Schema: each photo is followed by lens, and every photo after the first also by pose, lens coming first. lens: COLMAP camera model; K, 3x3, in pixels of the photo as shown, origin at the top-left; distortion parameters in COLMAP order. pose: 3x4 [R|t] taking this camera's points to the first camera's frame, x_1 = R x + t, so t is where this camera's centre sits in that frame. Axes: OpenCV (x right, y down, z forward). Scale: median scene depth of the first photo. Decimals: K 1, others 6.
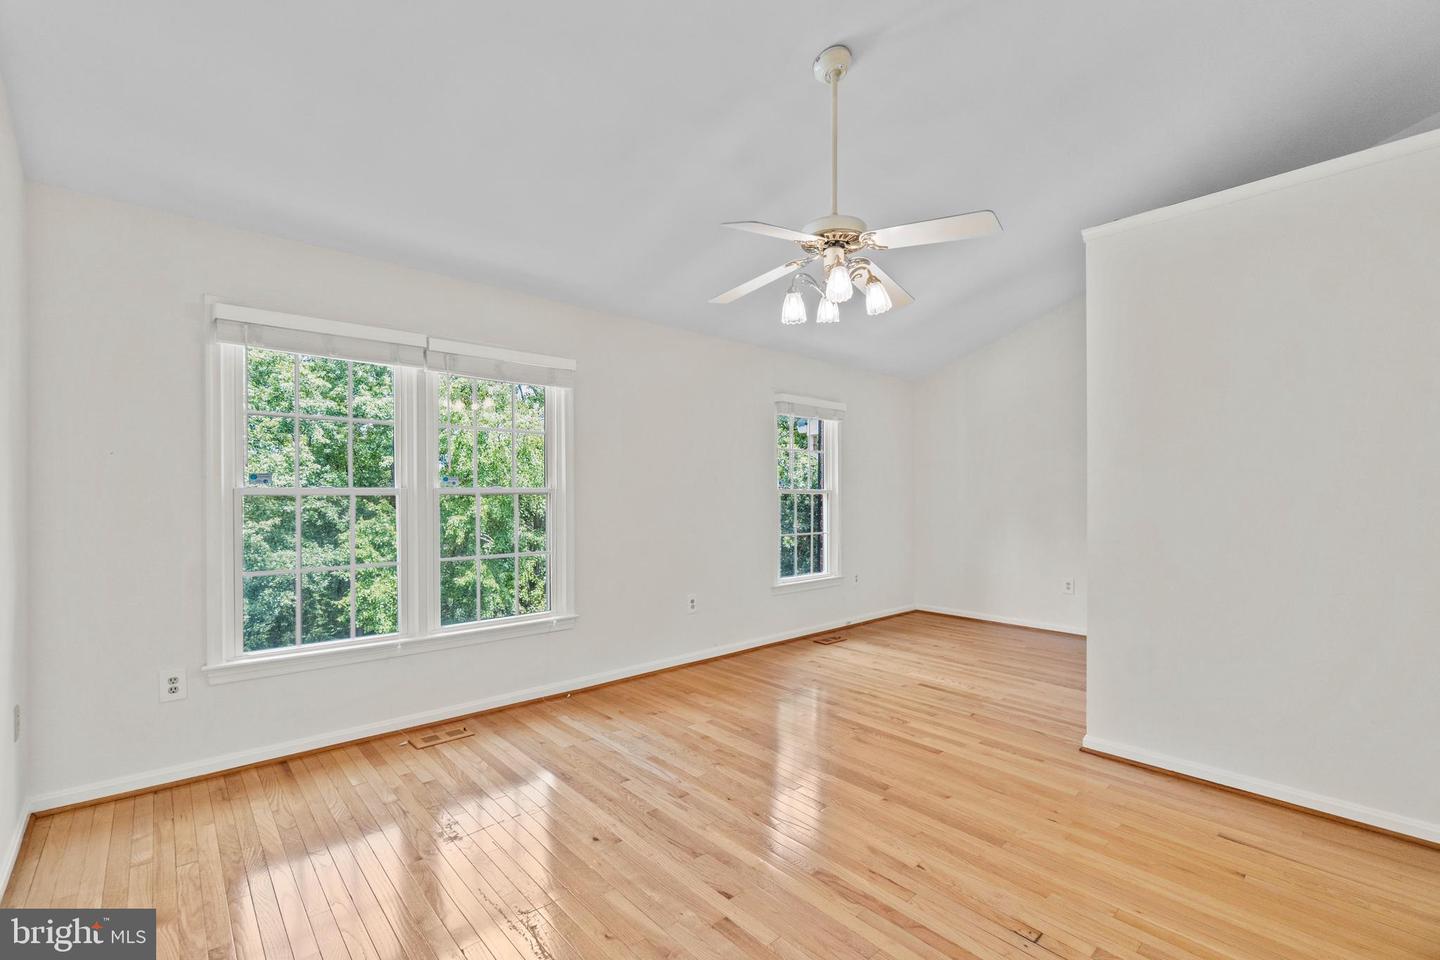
lens RADIAL K [[627.8, 0, 714.7], [0, 627.8, 500.2], [0, 0, 1]] dist [-0.013464, 0.000596]
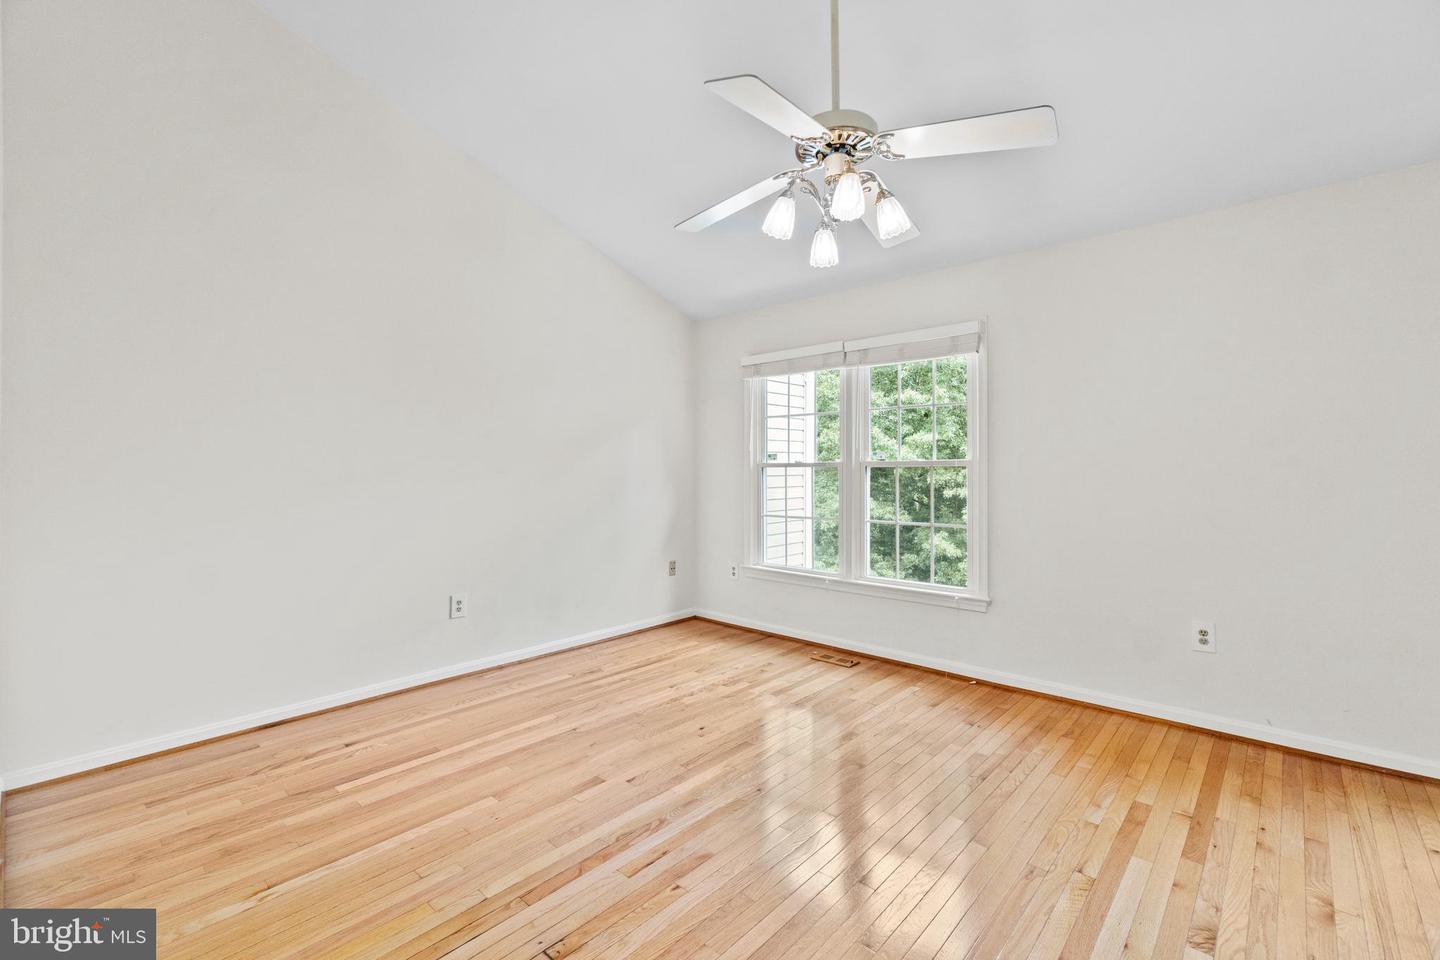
lens RADIAL K [[623.0, 0, 712.2], [0, 623.0, 480.0], [0, 0, 1]] dist [-0.002849, 0.000492]
pose [[0.099978, 0.019922, -0.994790, 0.698023], [-0.011507, 0.999756, 0.018865, -0.003514], [0.994923, 0.009561, 0.100182, 0.557792]]
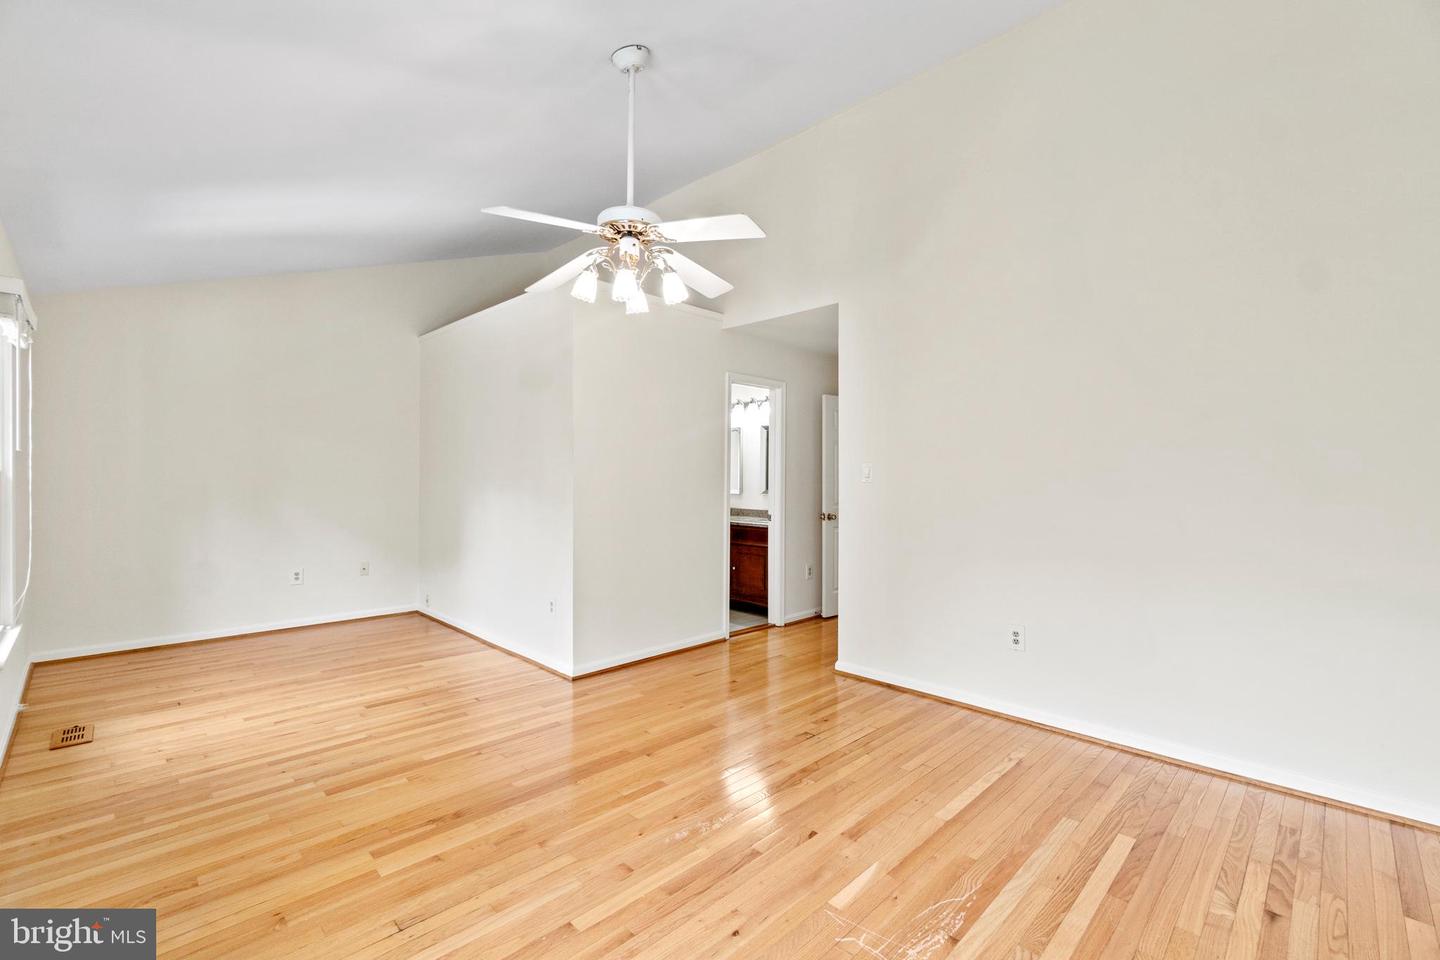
lens RADIAL K [[622.0, 0, 704.6], [0, 622.0, 479.1], [0, 0, 1]] dist [-0.005002, -0.000444]
pose [[-0.047569, -0.004591, 0.998857, -0.598293], [0.005451, 0.999973, 0.004856, -0.014254], [-0.998853, 0.005676, -0.047543, 0.674823]]
